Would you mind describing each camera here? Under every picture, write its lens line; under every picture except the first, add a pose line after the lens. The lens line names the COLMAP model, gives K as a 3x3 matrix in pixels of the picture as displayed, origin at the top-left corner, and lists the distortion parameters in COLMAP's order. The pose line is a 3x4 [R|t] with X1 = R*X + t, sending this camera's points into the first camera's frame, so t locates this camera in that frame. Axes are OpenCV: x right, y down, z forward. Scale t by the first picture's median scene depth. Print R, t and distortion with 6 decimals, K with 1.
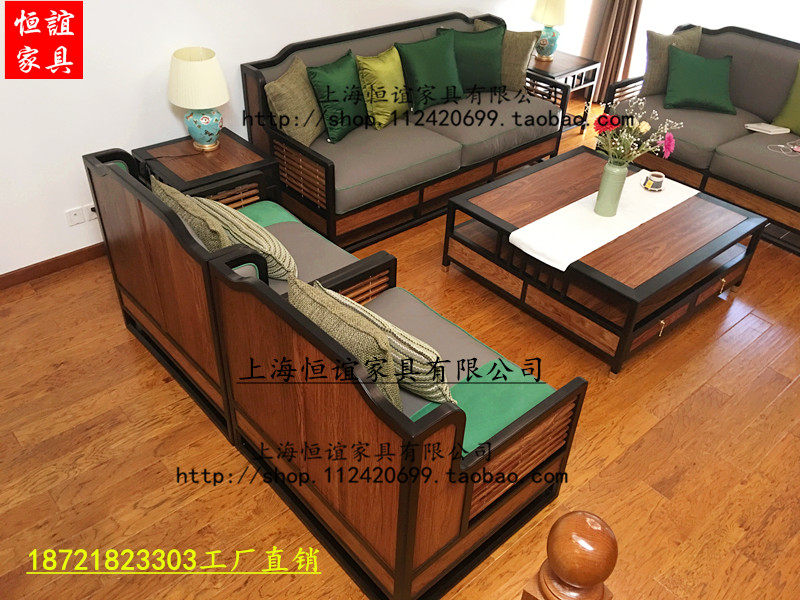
lens RADIAL K [[680.6, 0, 397.4], [0, 680.6, 297.6], [0, 0, 1]] dist [0.108934, -0.157492]
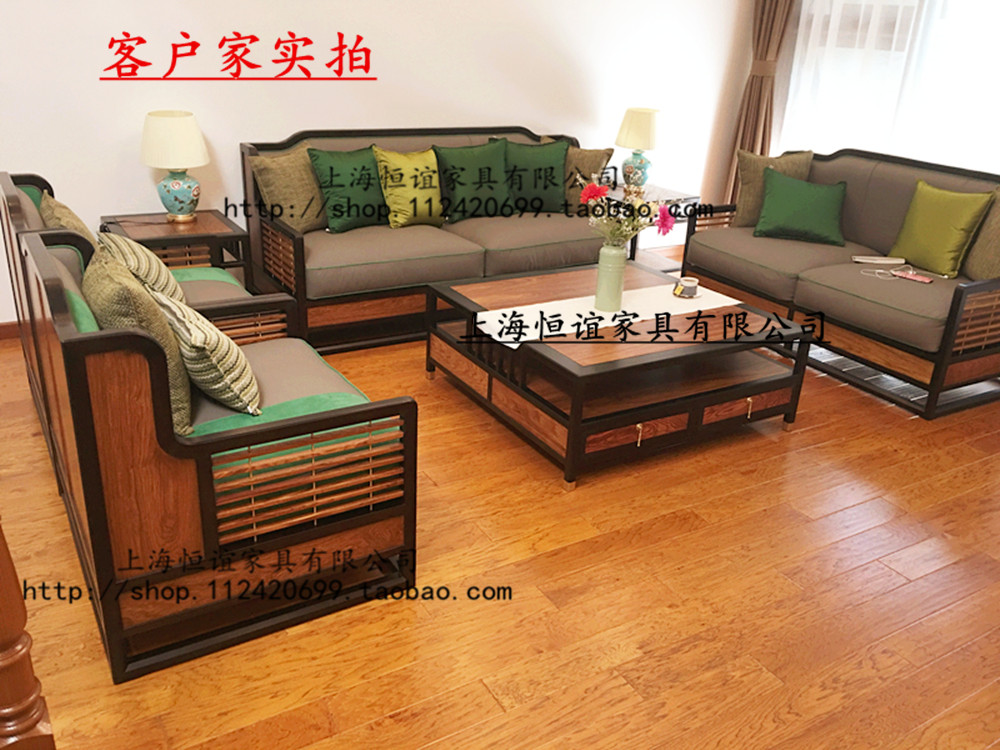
lens RADIAL K [[850.7, 0, 493.0], [0, 850.7, 374.4], [0, 0, 1]] dist [0.108934, -0.157492]
pose [[0.983083, 0.075303, -0.166964, 0.323644], [-0.113556, 0.965818, -0.233024, 0.191429], [0.143709, 0.248042, 0.958031, 0.025654]]
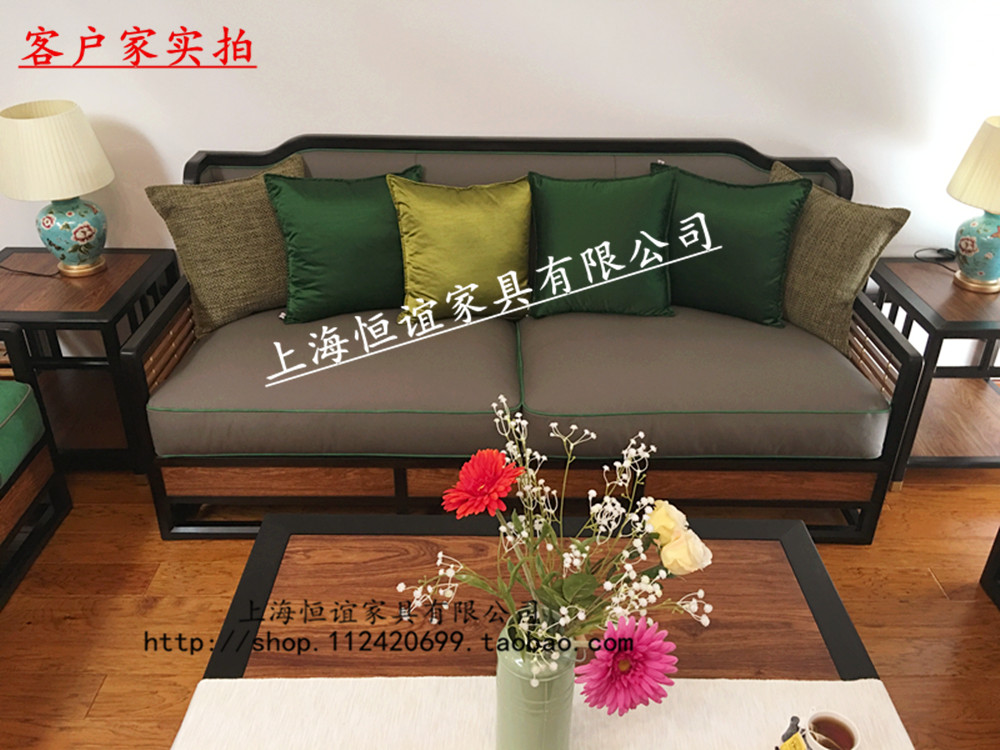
lens RADIAL K [[850.7, 0, 501.3], [0, 850.7, 366.1], [0, 0, 1]] dist [0.108934, -0.157492]
pose [[0.752653, 0.286170, -0.592976, 0.437822], [-0.373626, 0.927193, -0.026774, -0.252271], [0.542141, 0.241702, 0.804775, 0.615940]]
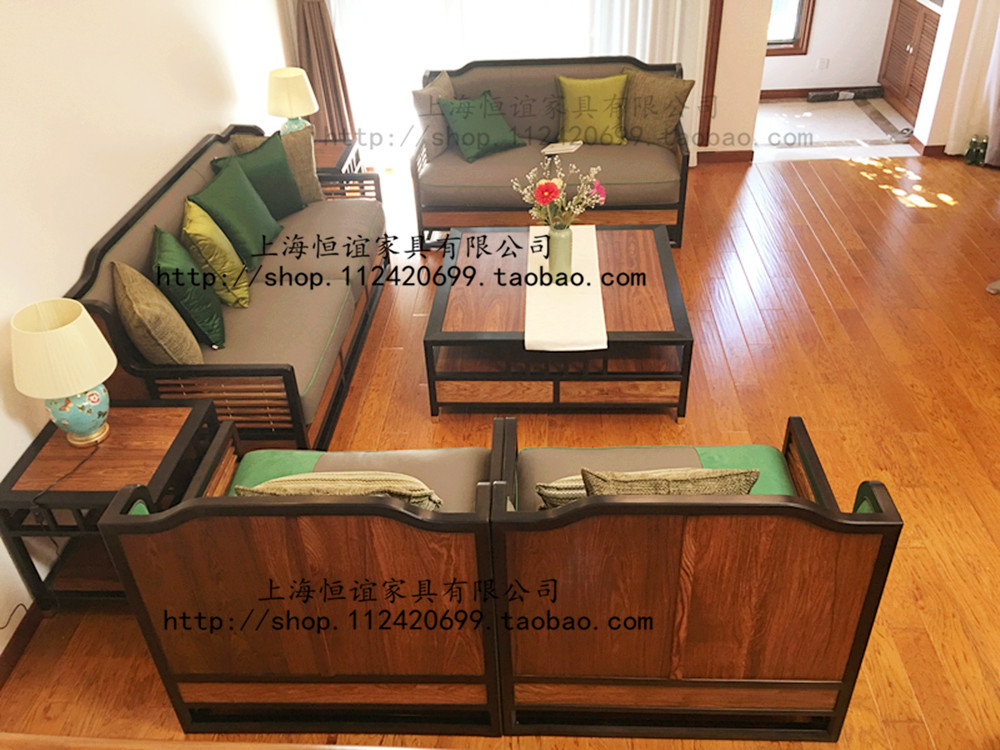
lens RADIAL K [[850.7, 0, 500.4], [0, 850.7, 371.0], [0, 0, 1]] dist [0.108934, -0.157492]
pose [[0.691356, -0.457861, 0.558919, -0.431428], [0.478023, 0.869926, 0.121343, -0.183884], [-0.541776, 0.183285, 0.820296, 0.109860]]
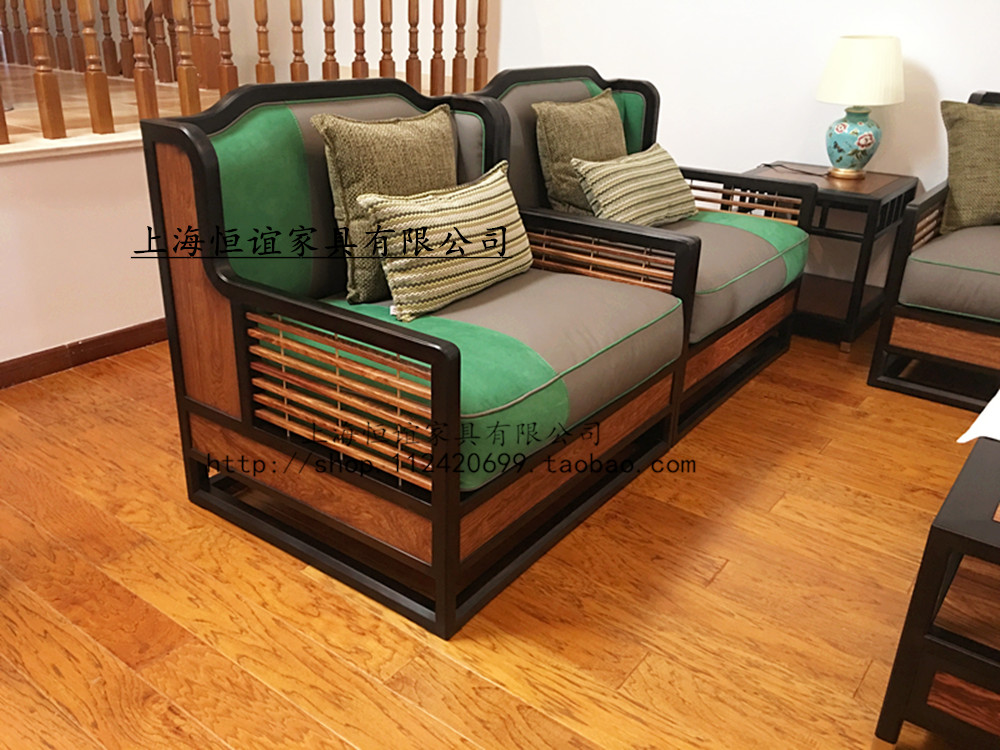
lens RADIAL K [[850.7, 0, 500.0], [0, 850.7, 361.6], [0, 0, 1]] dist [0.108934, -0.157492]
pose [[0.205080, 0.344910, -0.915958, 0.527529], [-0.595775, 0.786485, 0.162764, -0.000224], [0.776527, 0.512325, 0.366782, 0.486632]]
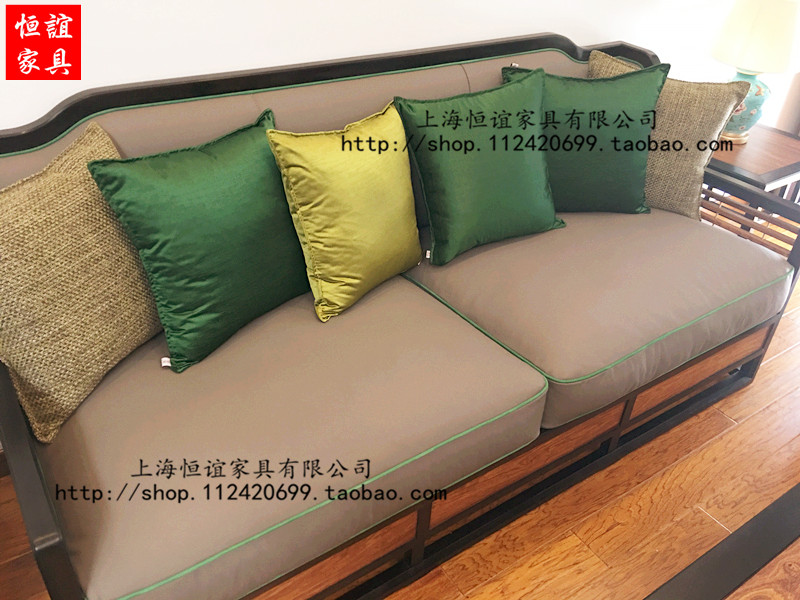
lens RADIAL K [[680.6, 0, 398.4], [0, 680.6, 294.8], [0, 0, 1]] dist [0.108934, -0.157492]
pose [[0.993012, 0.071012, -0.094257, 0.051780], [-0.076078, 0.995782, -0.051285, -0.269314], [0.090218, 0.058098, 0.994226, 0.697423]]
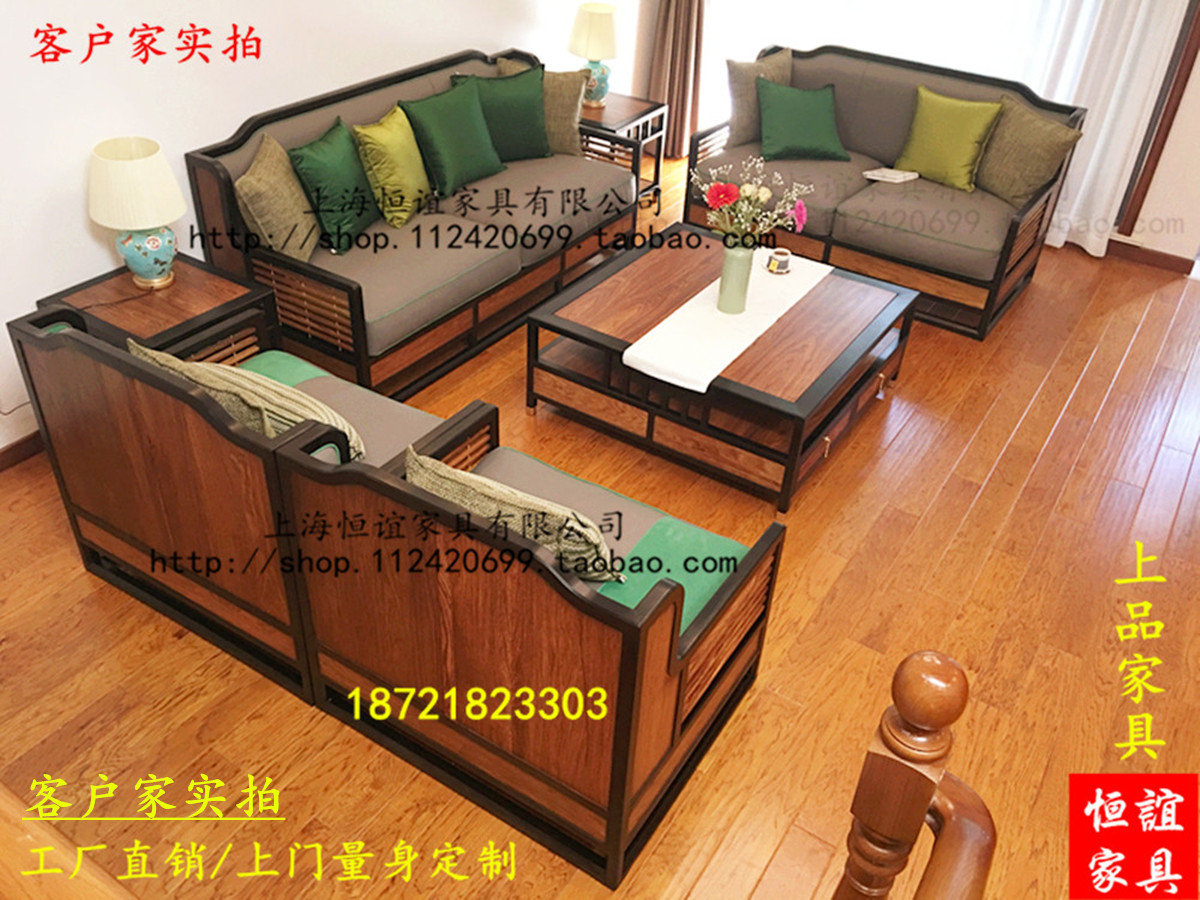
lens RADIAL K [[1020.9, 0, 601.2], [0, 1020.9, 450.1], [0, 0, 1]] dist [0.108934, -0.157492]
pose [[0.960998, -0.153886, 0.229786, -0.116438], [0.152786, 0.987999, 0.022683, -0.015273], [-0.230519, 0.013310, 0.972977, -0.070983]]
